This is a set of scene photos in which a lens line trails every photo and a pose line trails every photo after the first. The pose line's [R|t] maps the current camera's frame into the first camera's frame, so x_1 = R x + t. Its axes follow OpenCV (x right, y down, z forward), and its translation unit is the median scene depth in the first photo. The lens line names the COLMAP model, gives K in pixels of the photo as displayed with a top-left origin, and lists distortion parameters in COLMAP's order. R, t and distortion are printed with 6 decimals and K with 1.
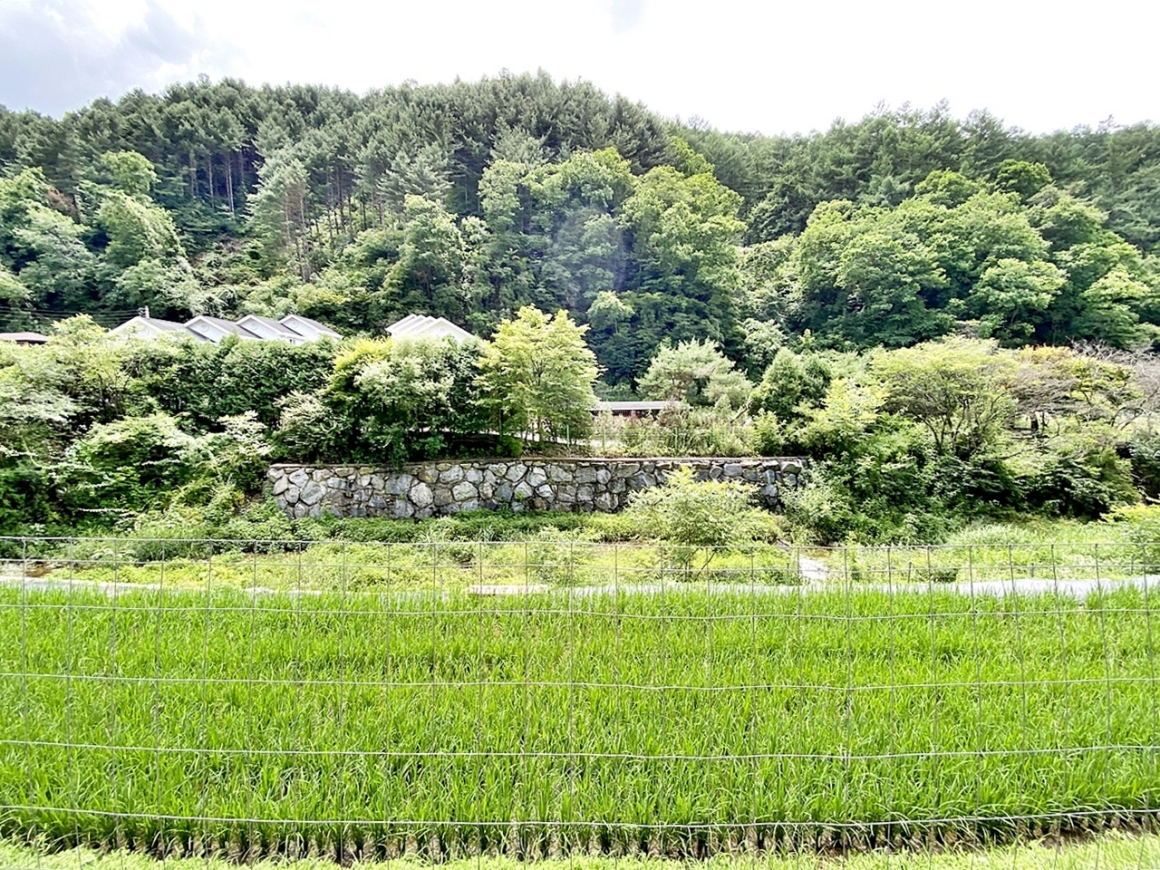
lens RADIAL K [[491.6, 0, 571.6], [0, 491.6, 436.4], [0, 0, 1]] dist [0.011206, -0.019923]
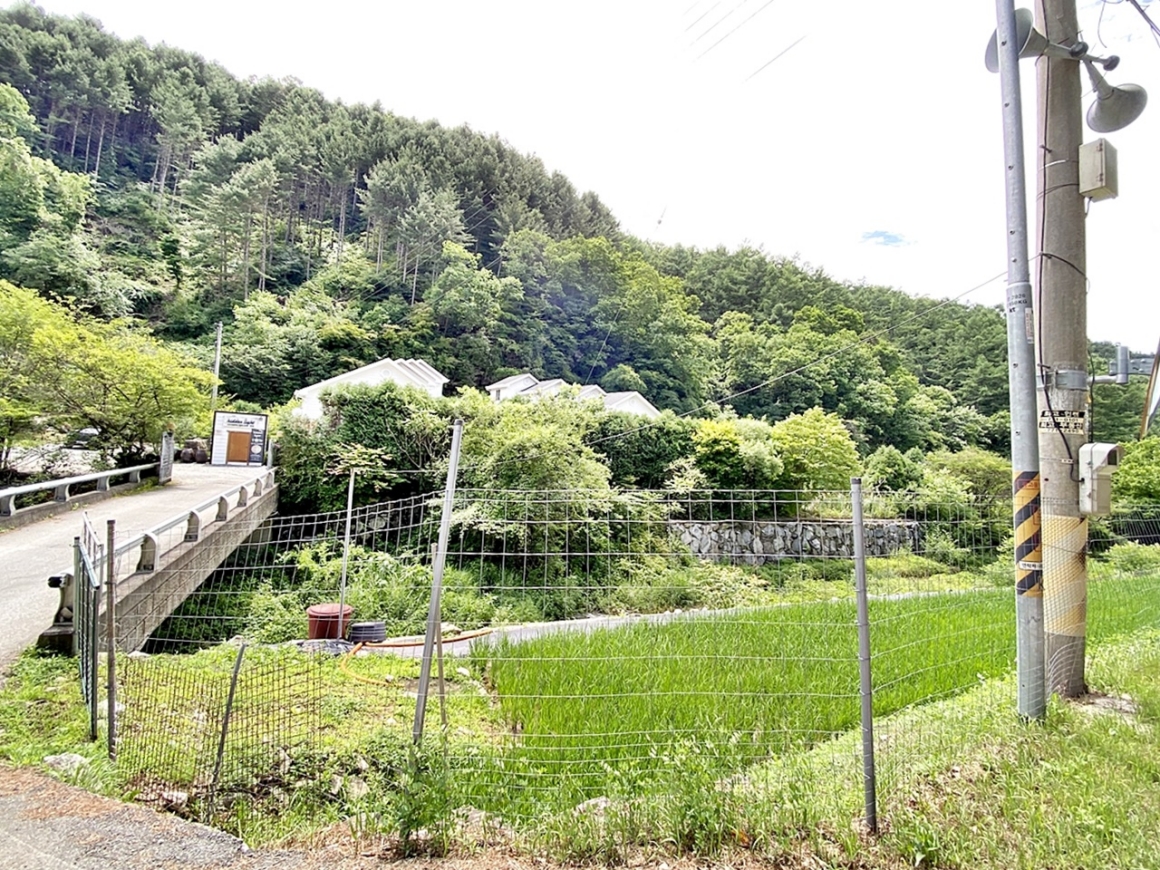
lens RADIAL K [[502.0, 0, 576.4], [0, 502.0, 436.3], [0, 0, 1]] dist [0.043188, -0.040985]
pose [[0.913041, 0.077744, 0.400389, -0.732331], [-0.037261, 0.993460, -0.107931, -0.002444], [-0.406162, 0.083627, 0.909967, -0.000208]]
